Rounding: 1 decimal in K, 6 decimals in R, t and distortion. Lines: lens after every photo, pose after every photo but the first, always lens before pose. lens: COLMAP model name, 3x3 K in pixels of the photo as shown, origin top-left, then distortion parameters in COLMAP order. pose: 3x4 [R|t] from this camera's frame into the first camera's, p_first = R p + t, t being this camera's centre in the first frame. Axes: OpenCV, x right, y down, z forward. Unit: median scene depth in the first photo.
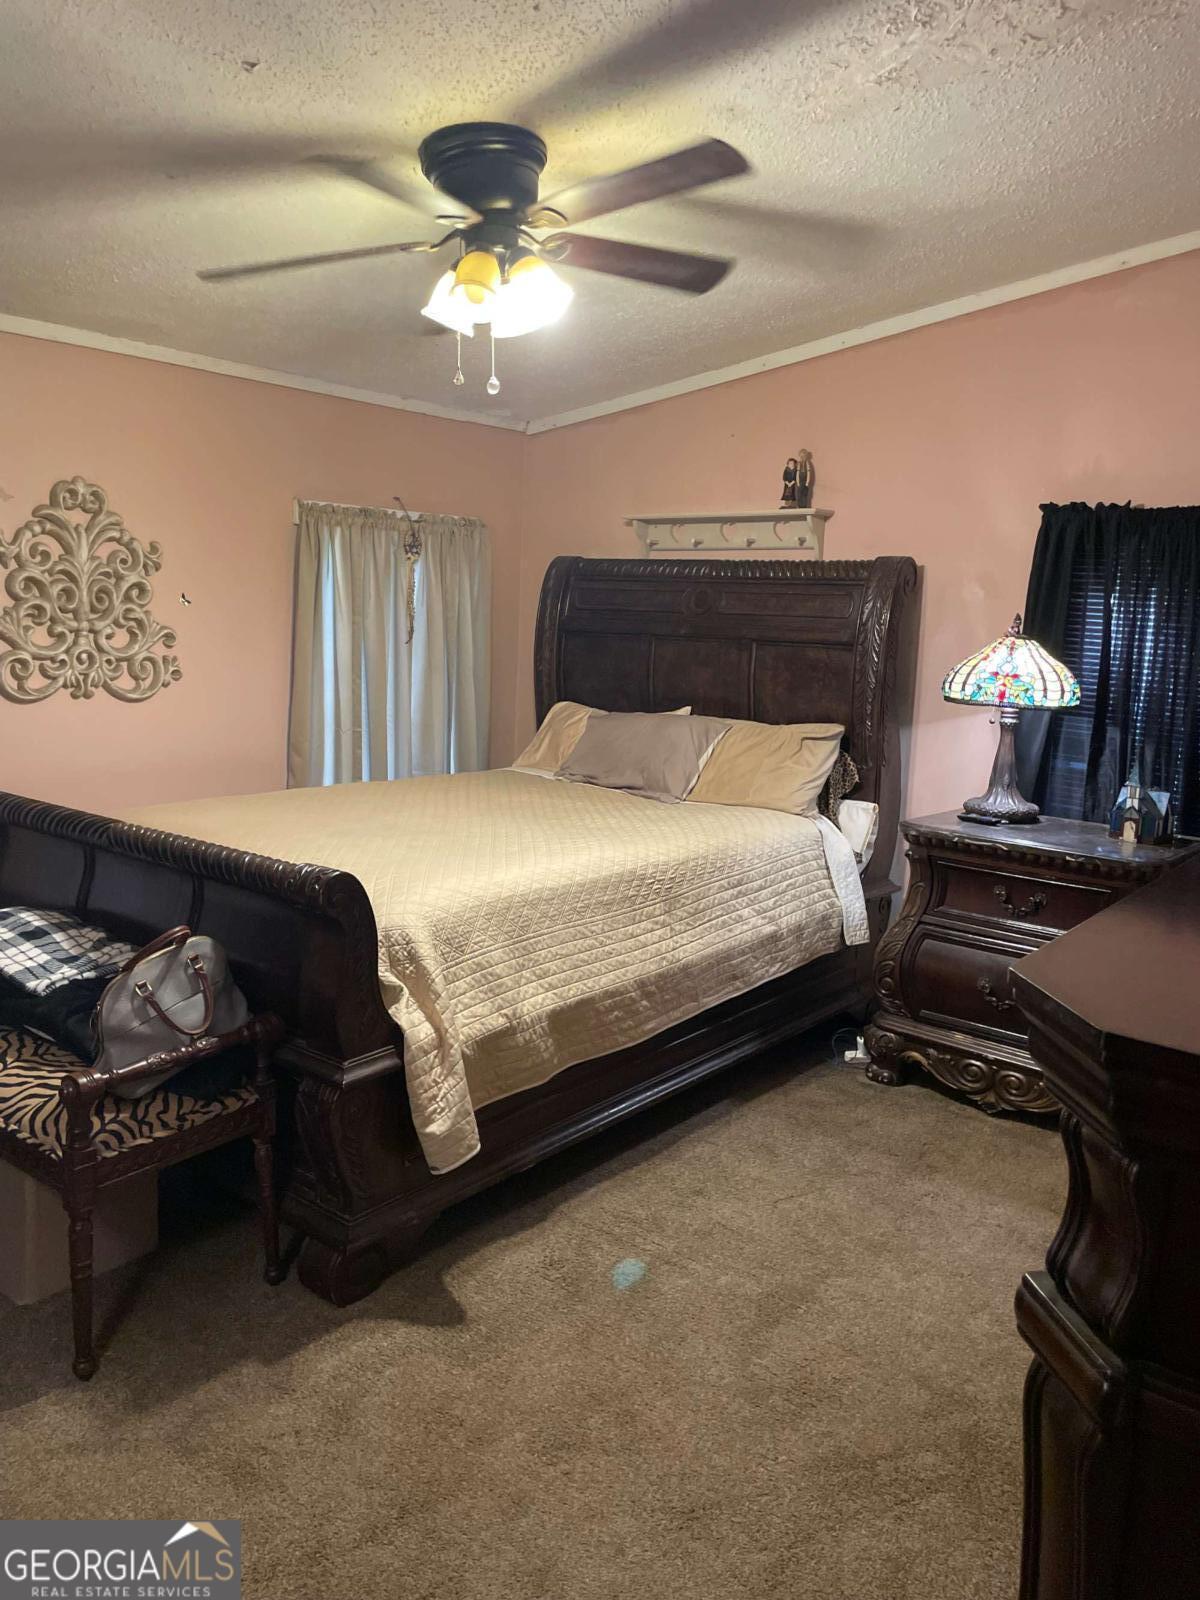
lens RADIAL K [[1206.3, 0, 592.4], [0, 1206.3, 786.5], [0, 0, 1]] dist [0.069052, -0.049590]
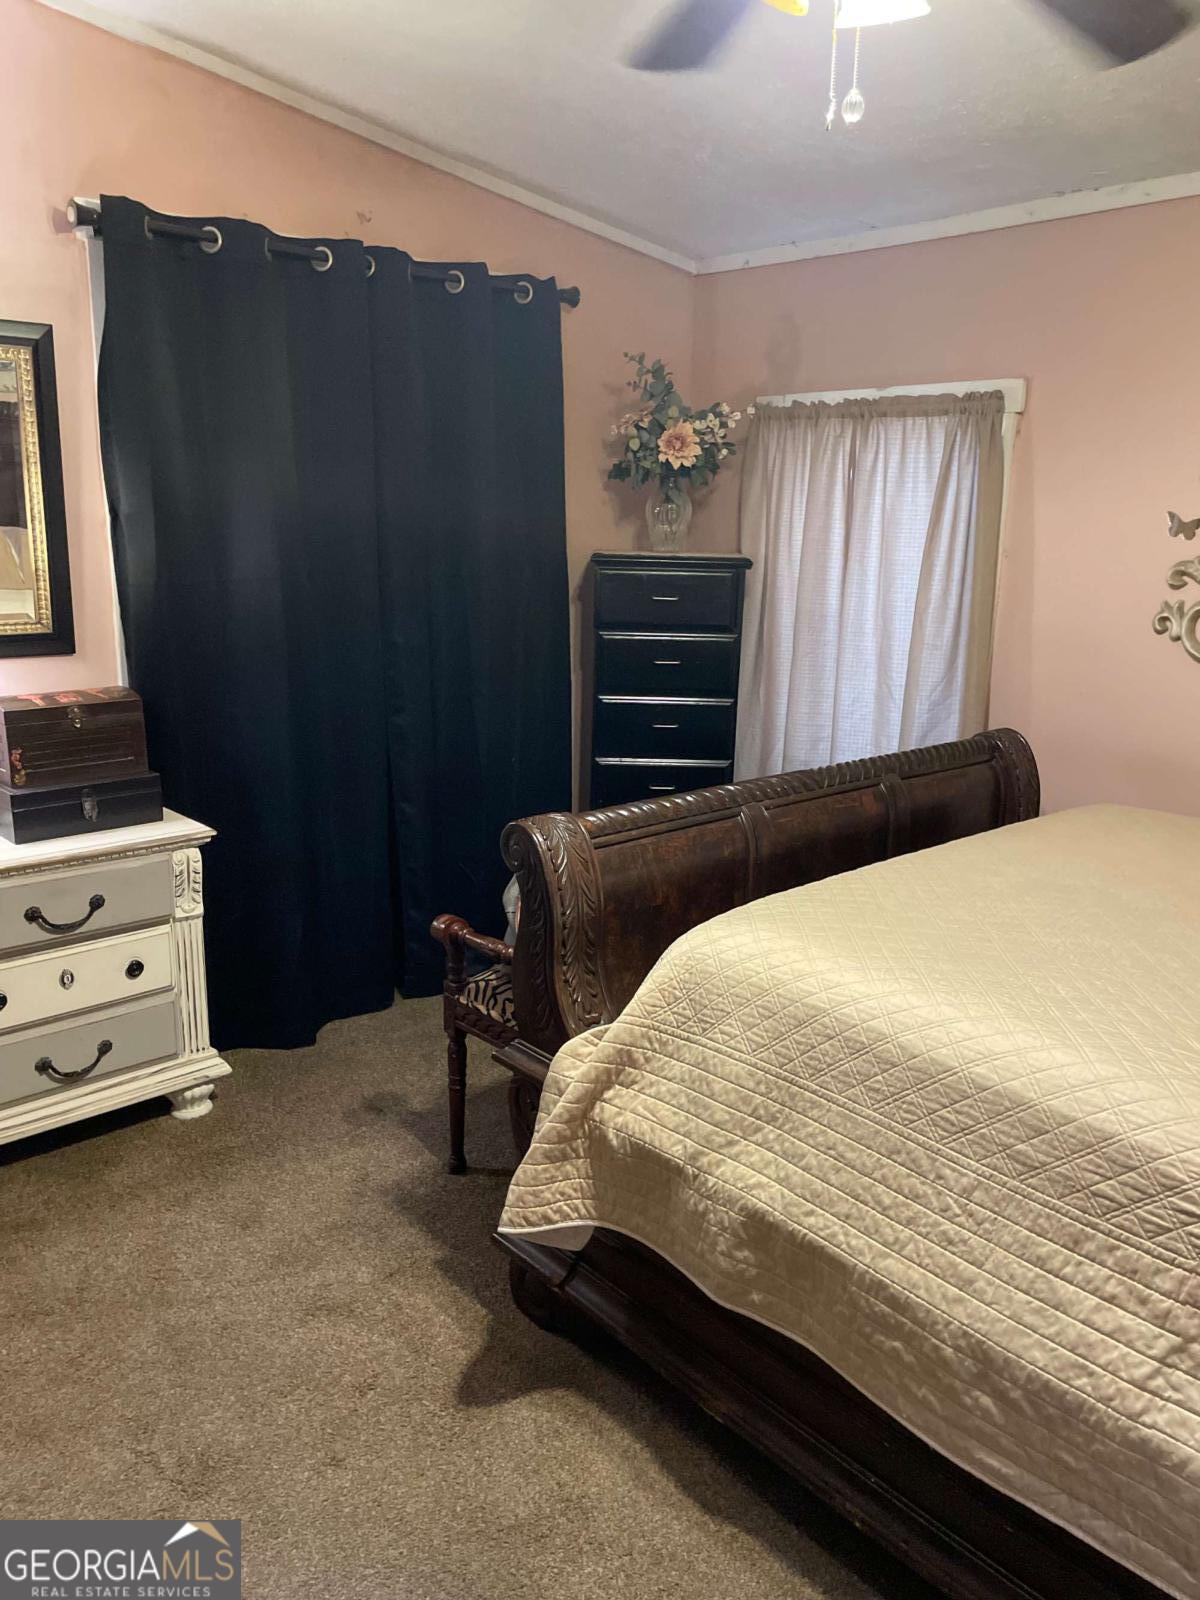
lens RADIAL K [[1206.3, 0, 595.4], [0, 1206.3, 793.2], [0, 0, 1]] dist [0.069052, -0.049590]
pose [[-0.153152, 0.193513, -0.969070, 0.387062], [-0.176709, 0.959471, 0.219523, -0.093406], [0.972275, 0.204864, -0.112749, 0.722689]]
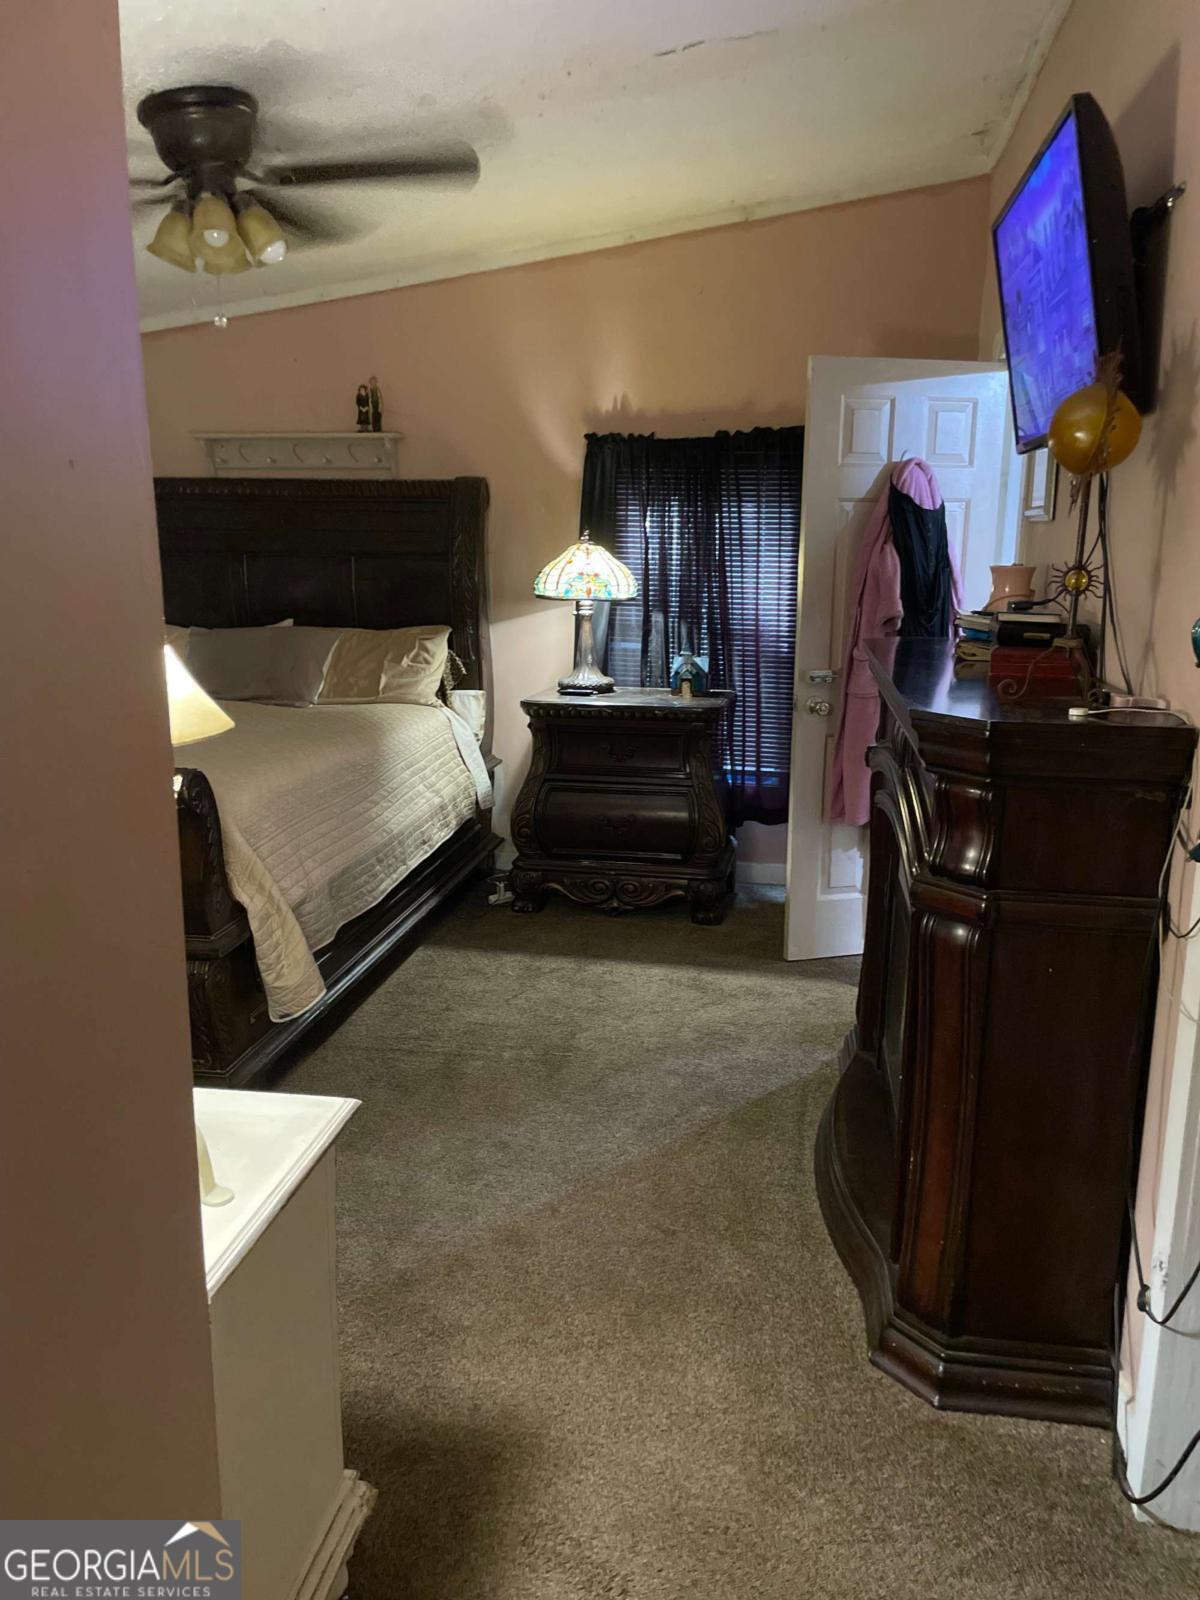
lens RADIAL K [[1206.3, 0, 604.7], [0, 1206.3, 813.0], [0, 0, 1]] dist [0.069052, -0.049590]
pose [[0.872079, -0.139426, 0.469083, -0.259532], [0.097324, 0.988820, 0.112973, 0.012098], [-0.479590, -0.052868, 0.875899, -0.112739]]
